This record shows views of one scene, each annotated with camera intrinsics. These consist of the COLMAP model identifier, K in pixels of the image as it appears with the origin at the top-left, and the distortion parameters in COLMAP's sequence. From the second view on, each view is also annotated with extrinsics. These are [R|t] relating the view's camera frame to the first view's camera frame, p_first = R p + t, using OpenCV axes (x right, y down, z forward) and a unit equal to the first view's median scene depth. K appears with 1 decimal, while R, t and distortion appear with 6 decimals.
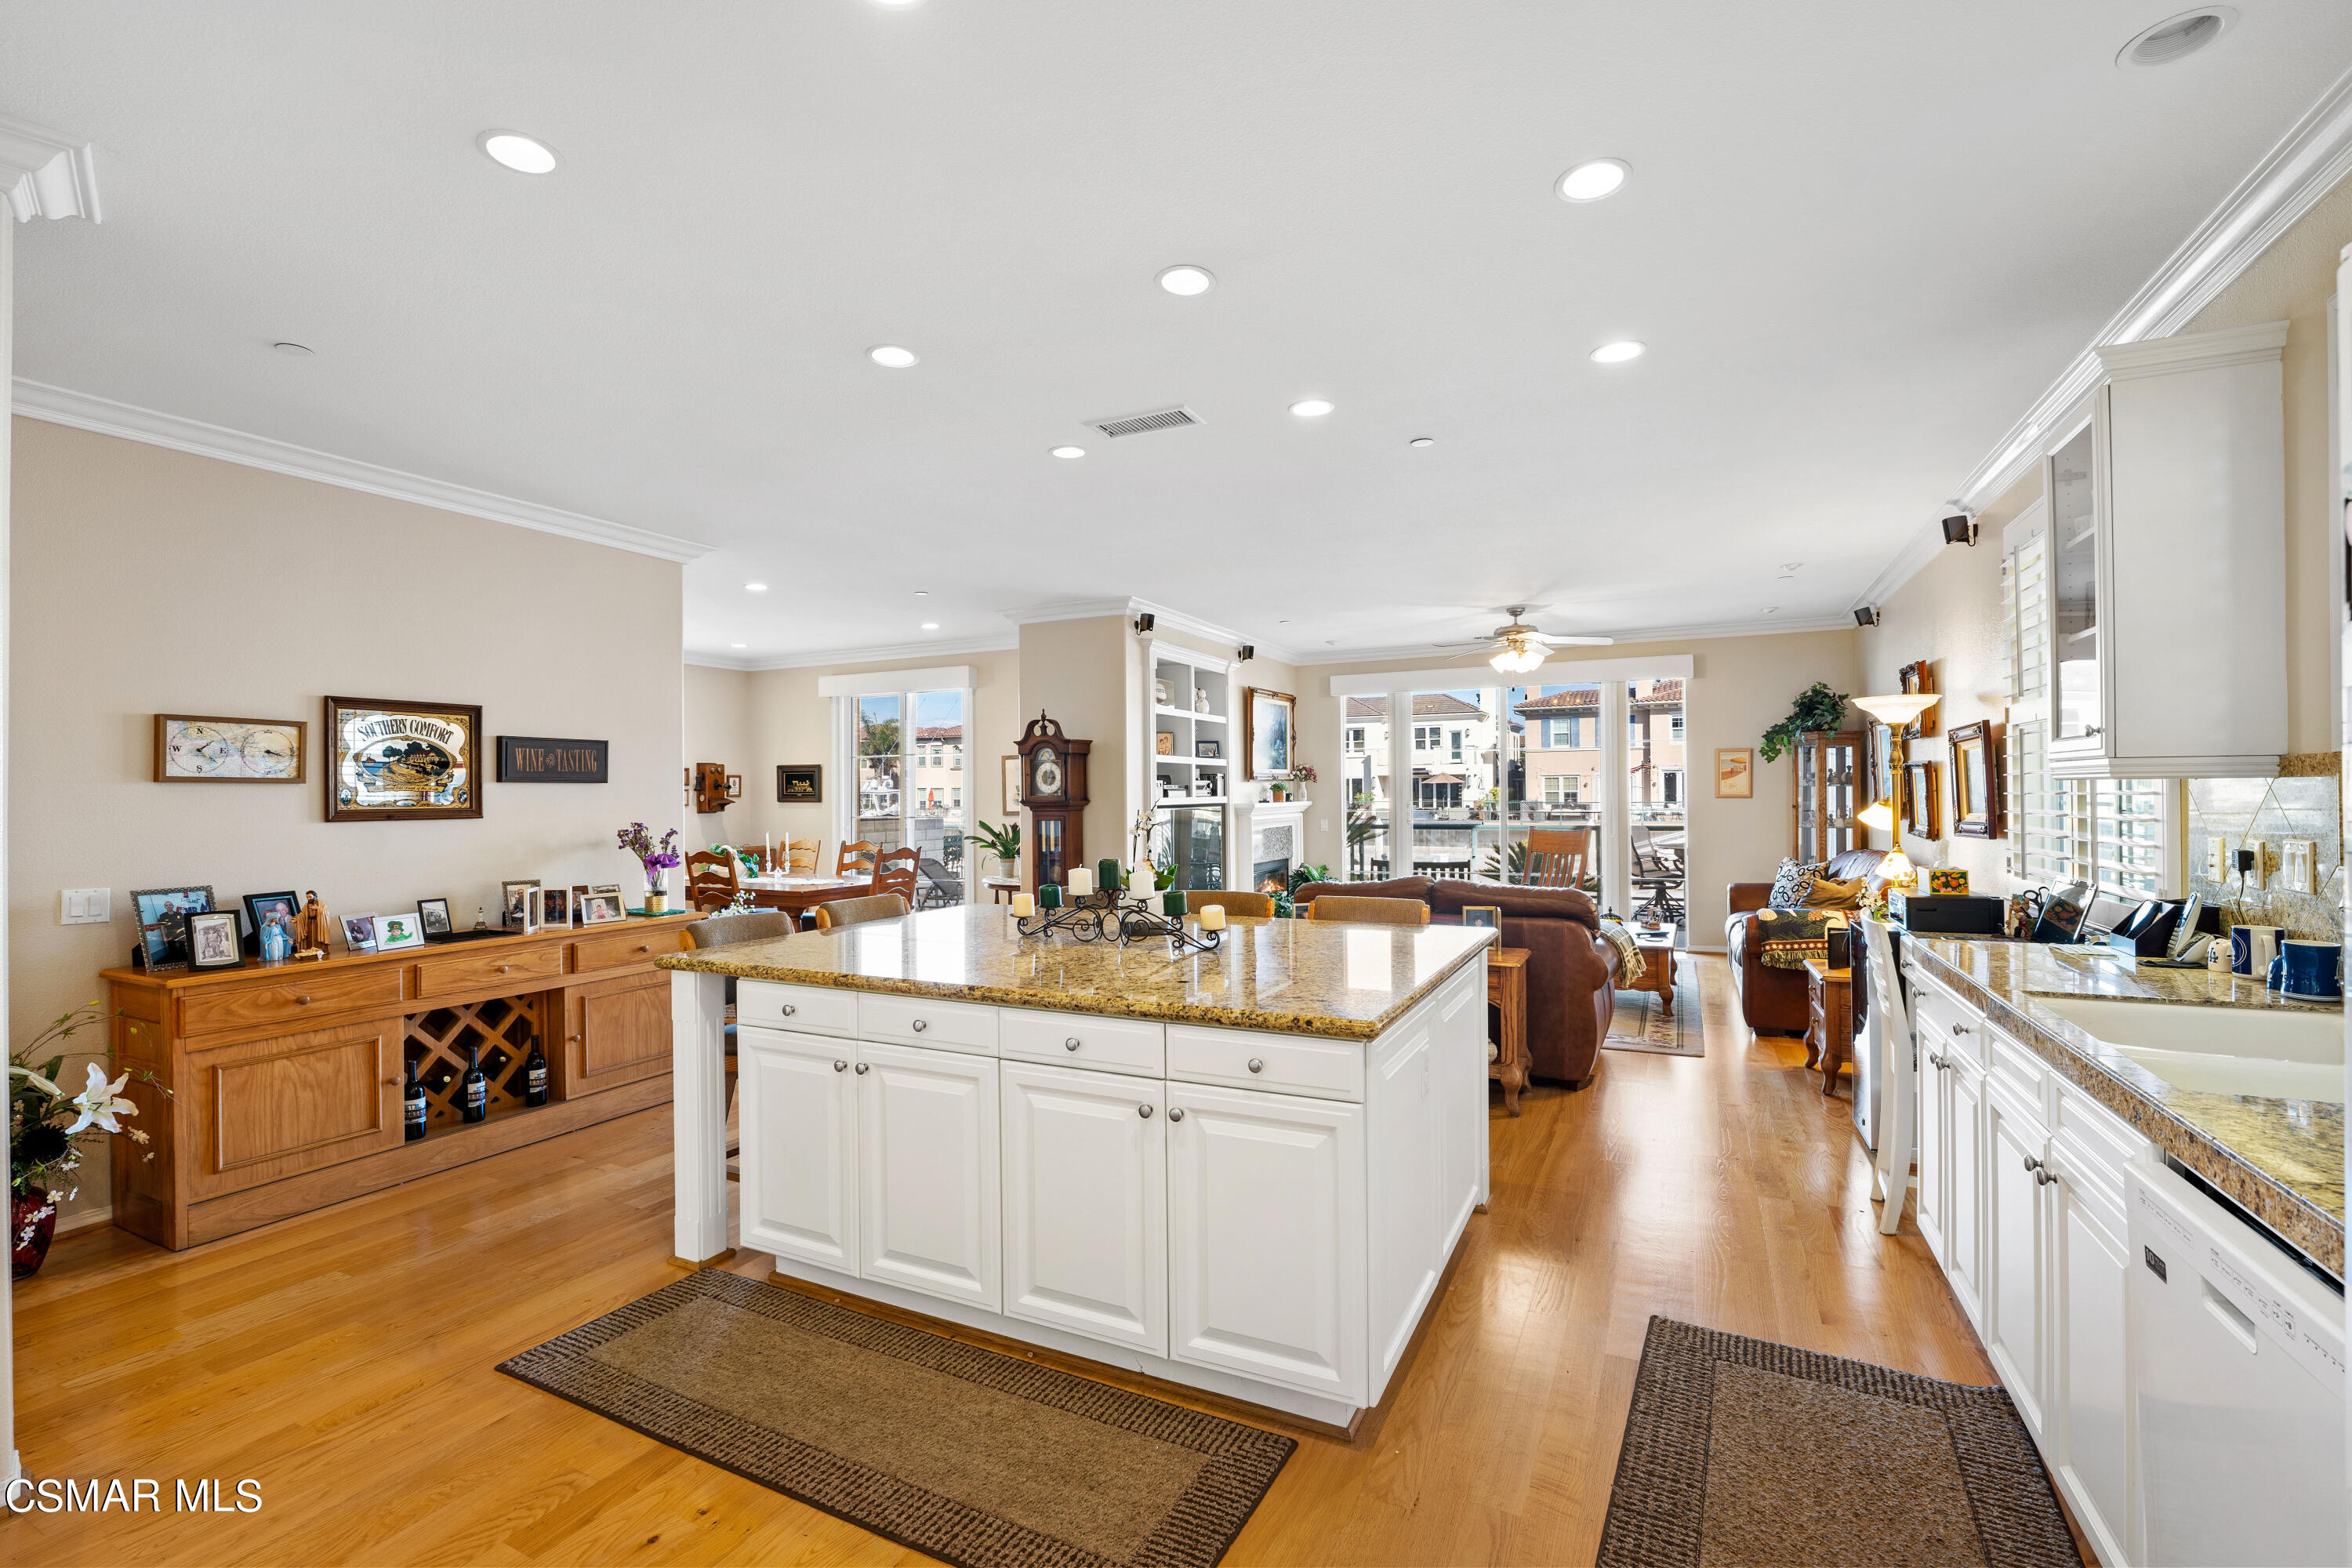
lens RADIAL K [[1035.3, 0, 1176.9], [0, 1035.3, 785.4], [0, 0, 1]] dist [-0.018061, 0.000814]
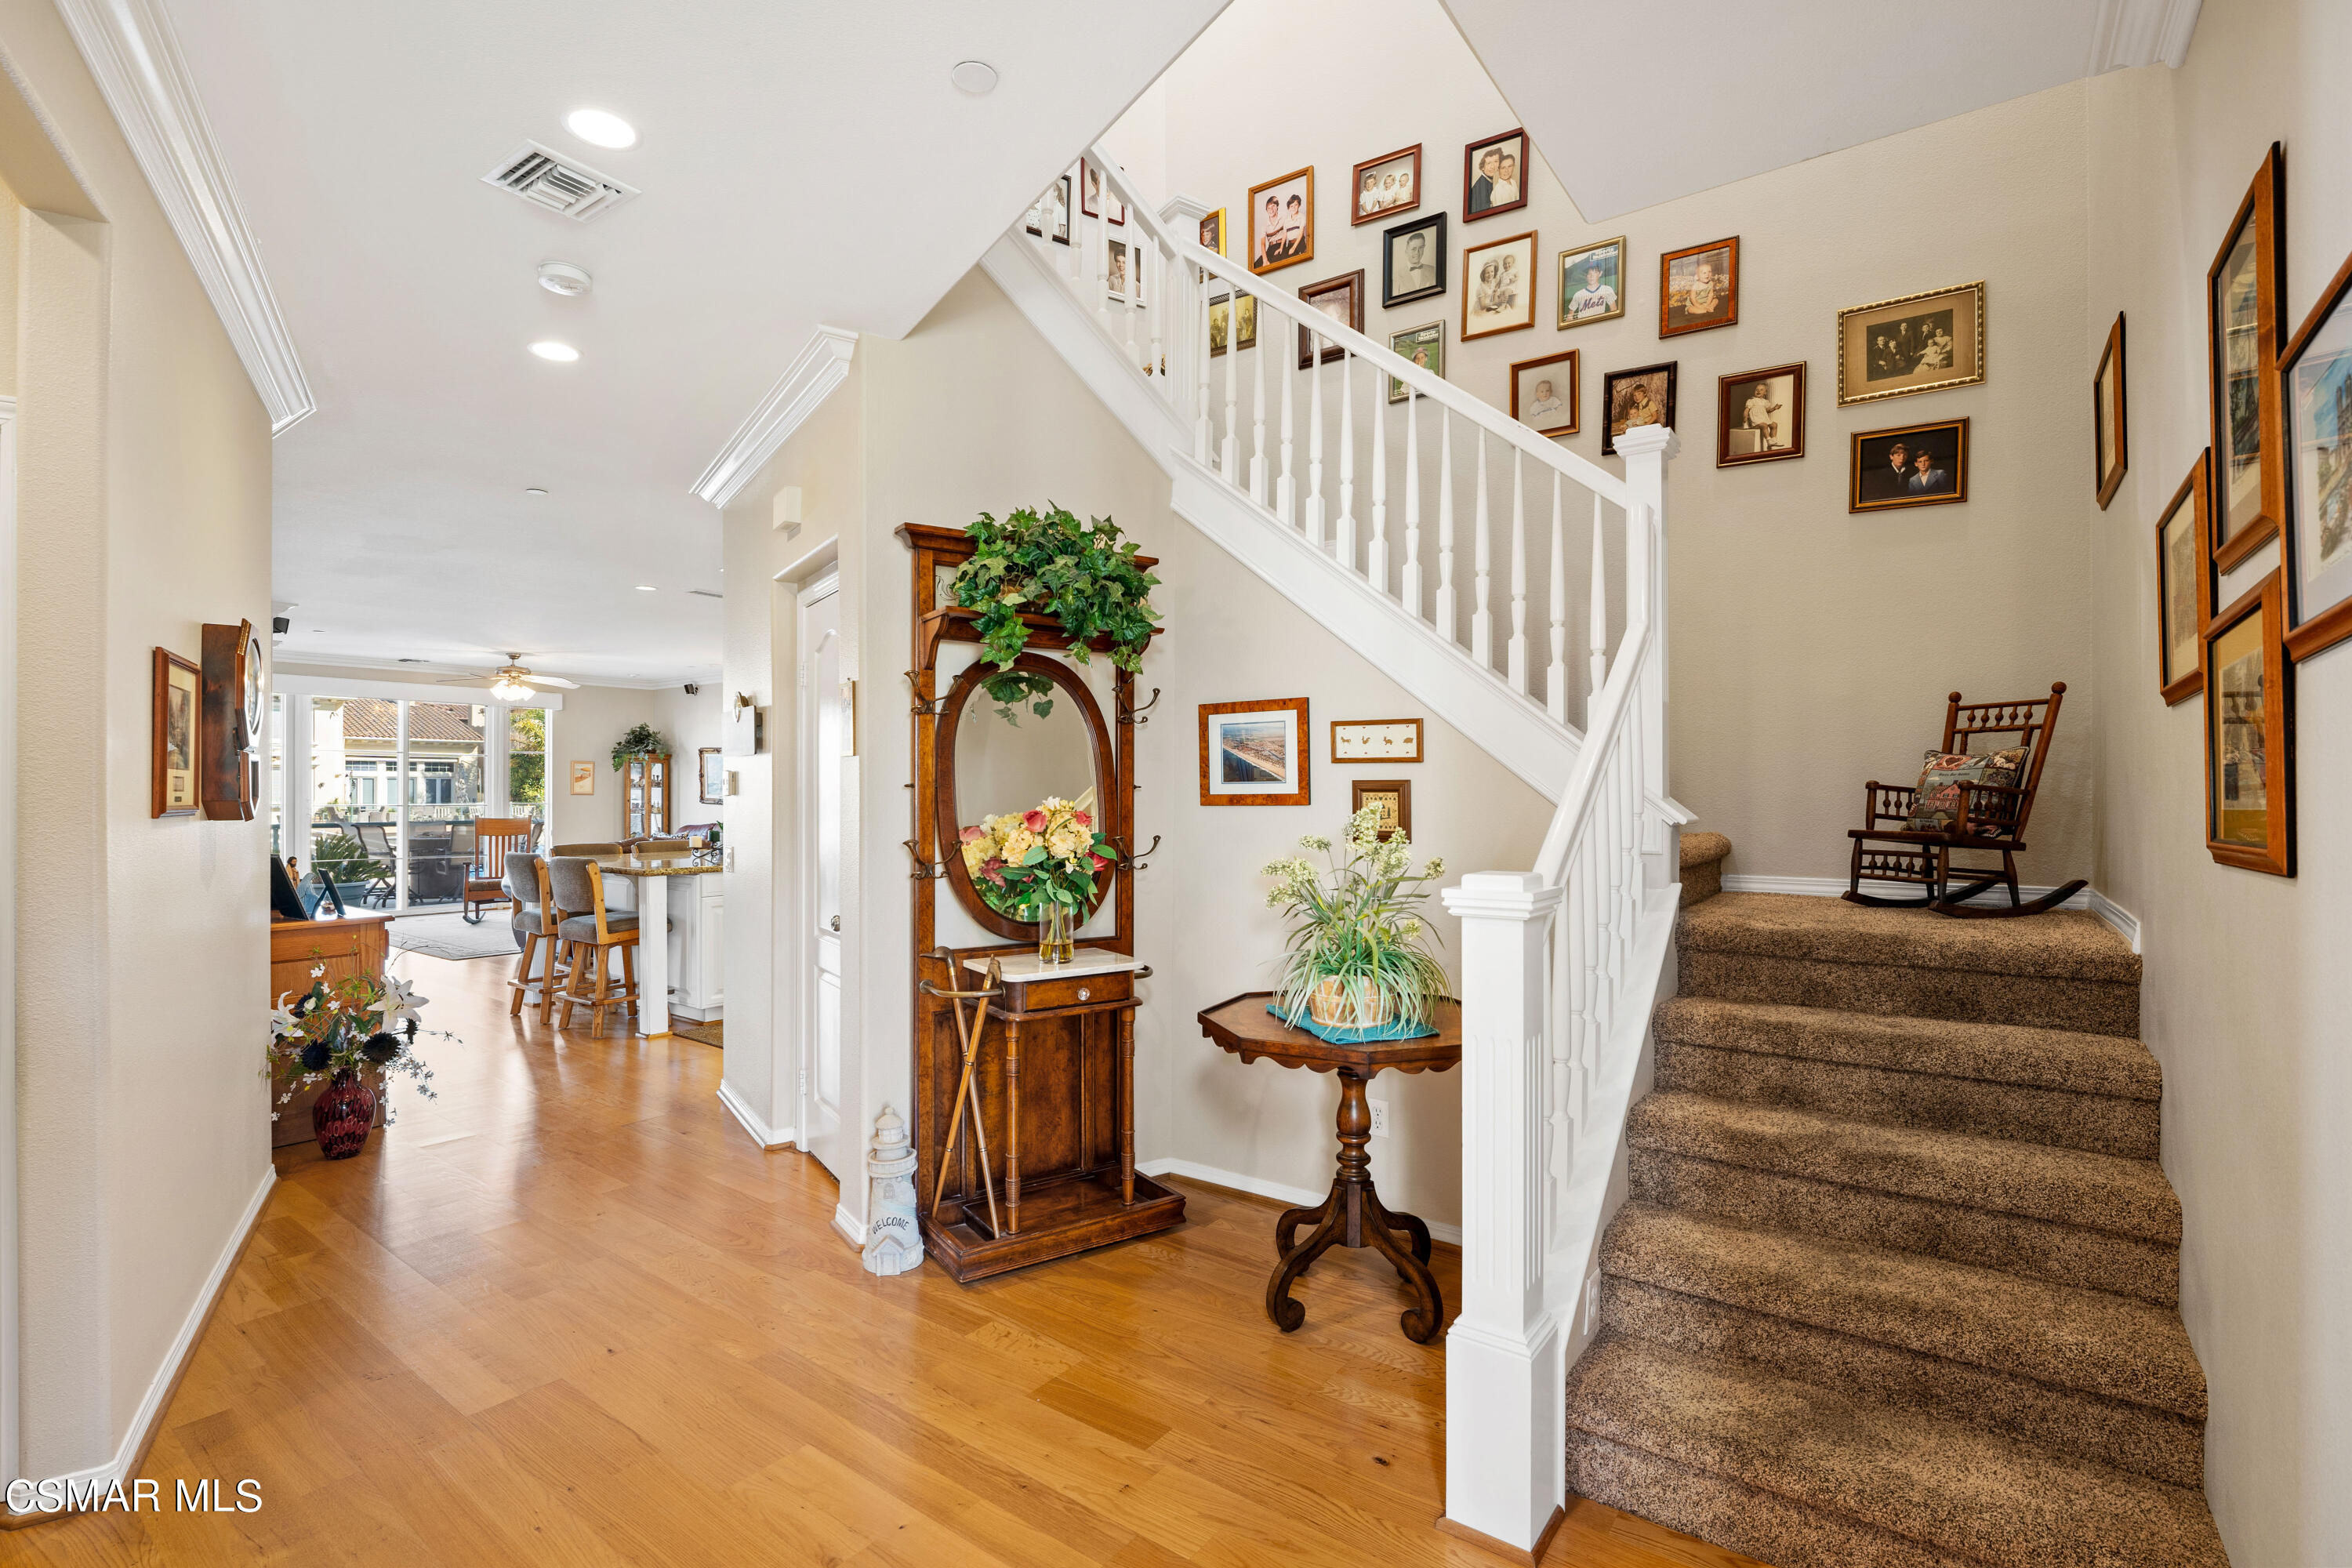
lens RADIAL K [[1082.9, 0, 1171.6], [0, 1082.9, 787.3], [0, 0, 1]] dist [-0.017696, -0.000359]
pose [[0.180278, 0.014307, 0.983512, -0.800827], [-0.009283, 0.999874, -0.012844, 0.012843], [-0.983572, -0.006814, 0.180388, -0.095934]]
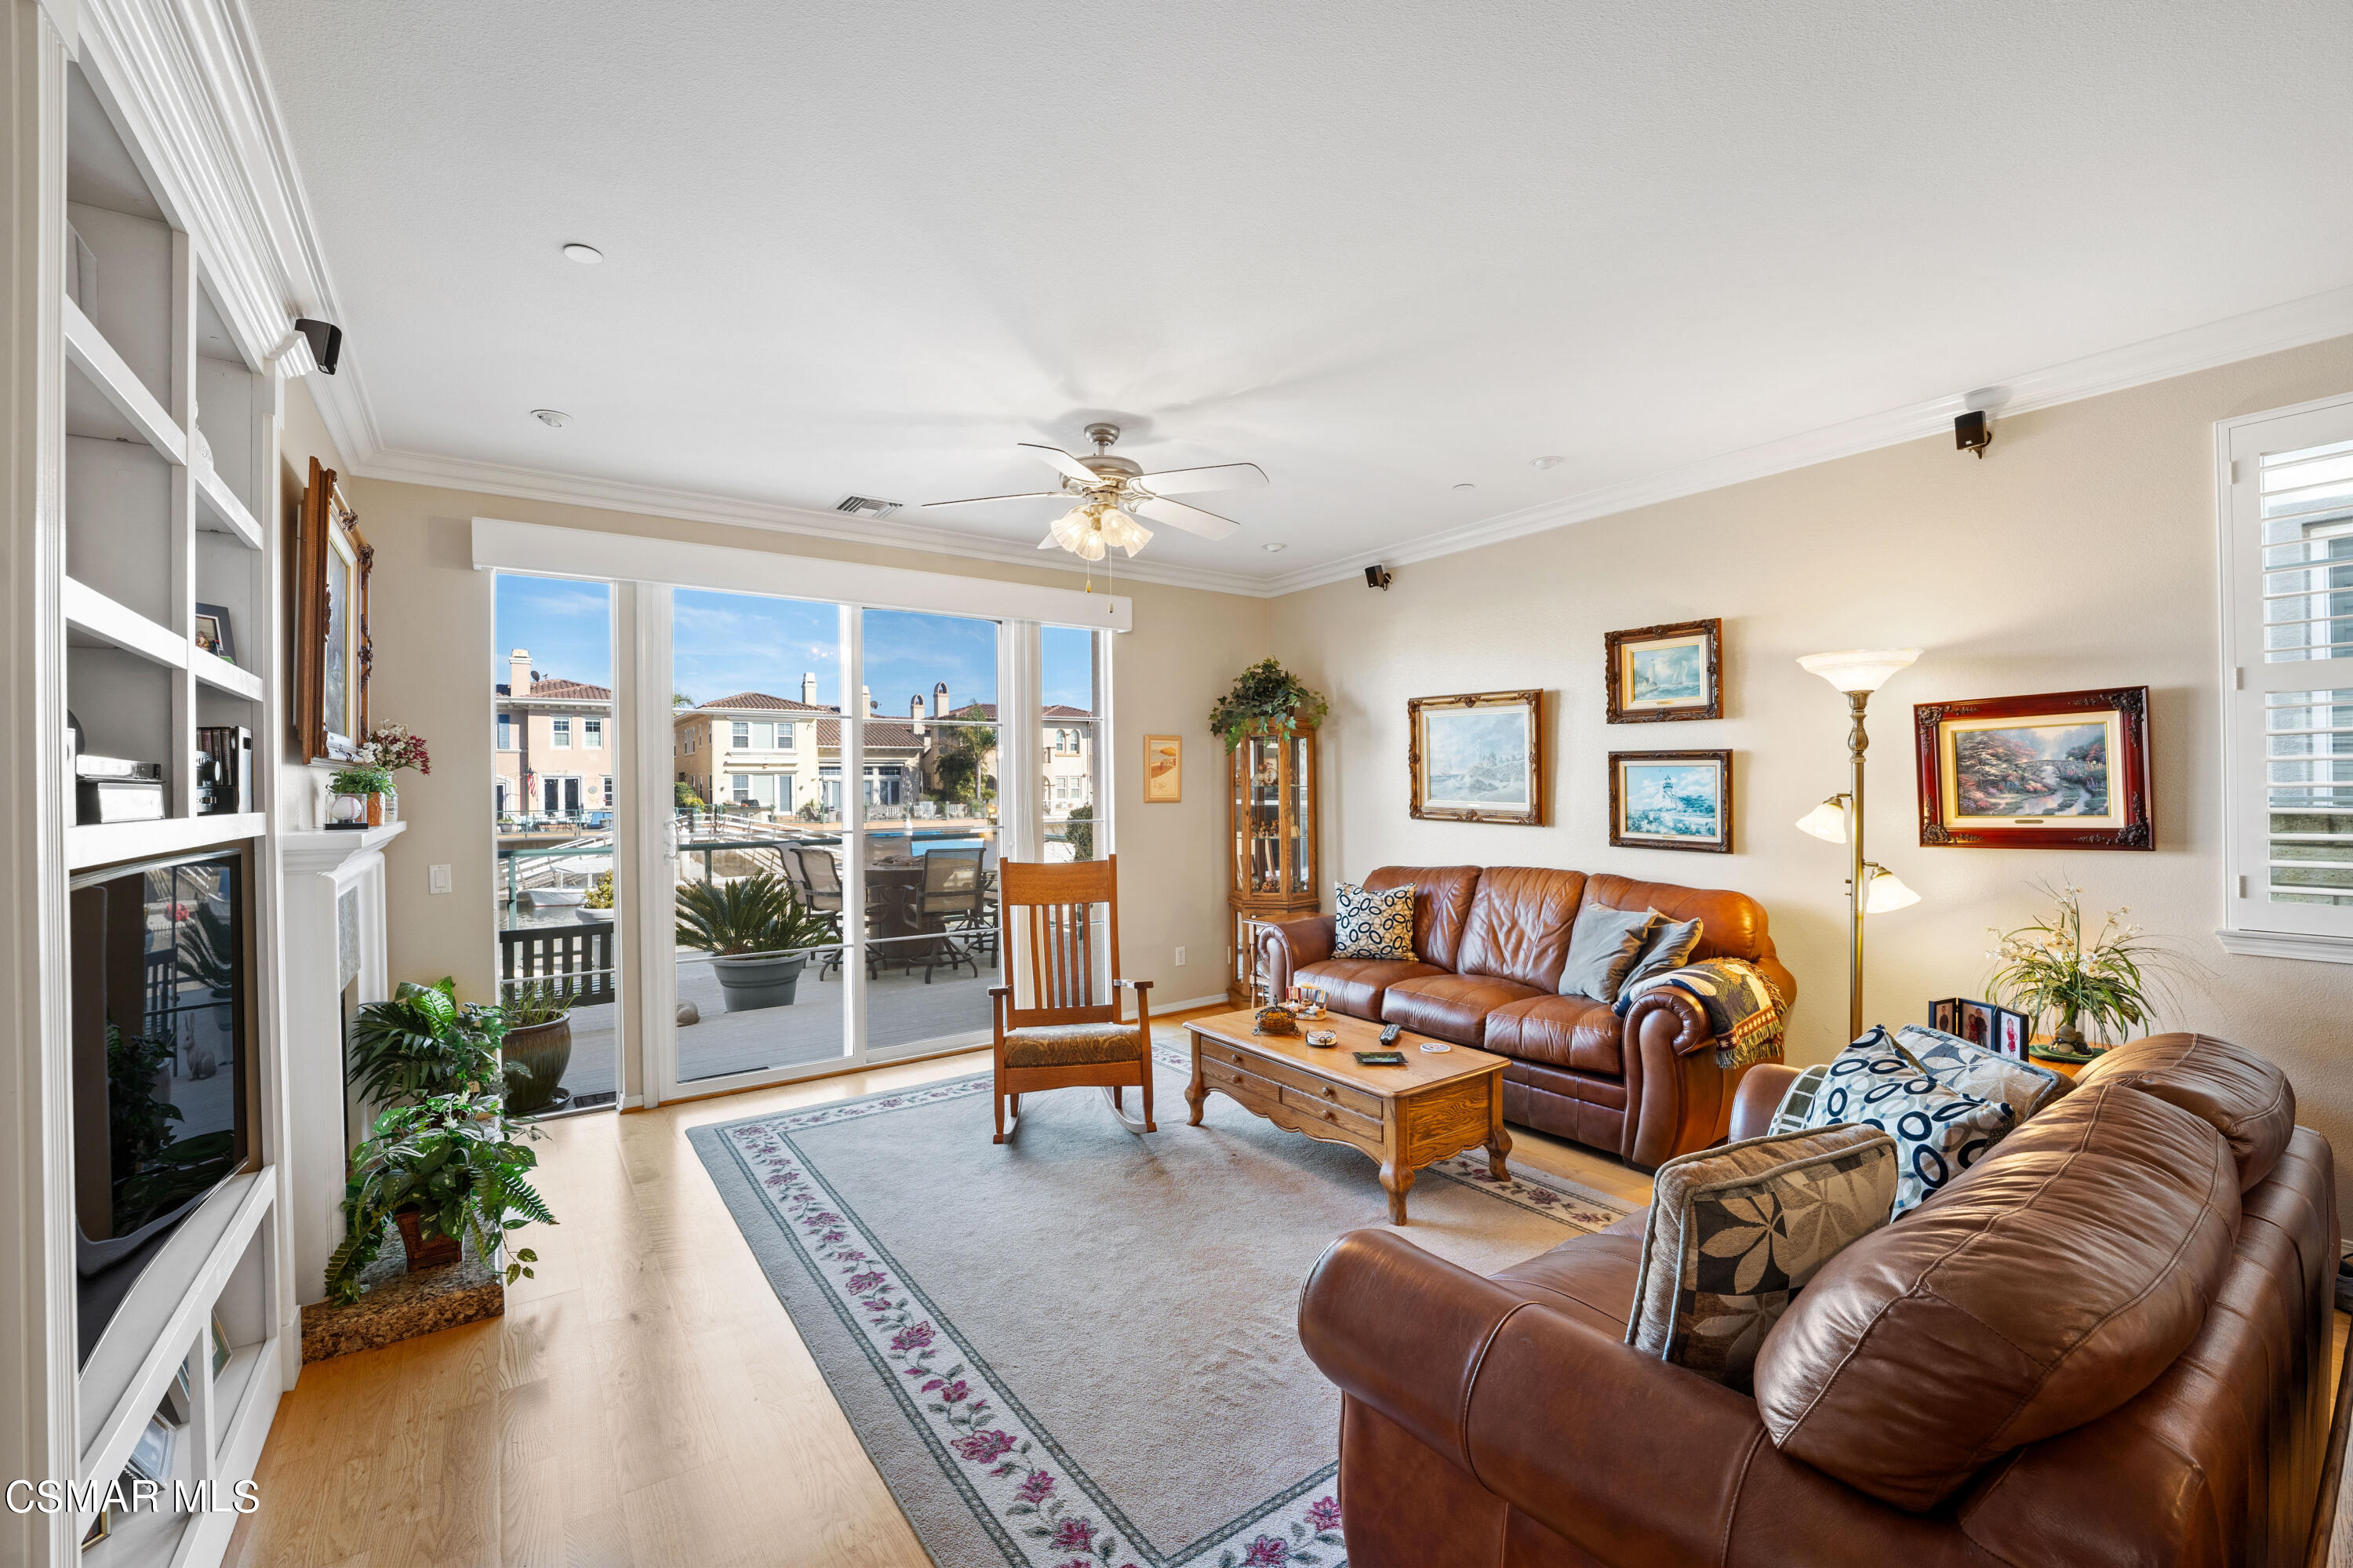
lens RADIAL K [[954.7, 0, 1164.2], [0, 954.7, 788.6], [0, 0, 1]] dist [-0.024480, 0.000691]
pose [[0.476687, 0.004509, 0.879061, -0.056567], [0.000482, 0.999985, -0.005390, 0.005802], [-0.879073, 0.002993, 0.476678, 0.666529]]
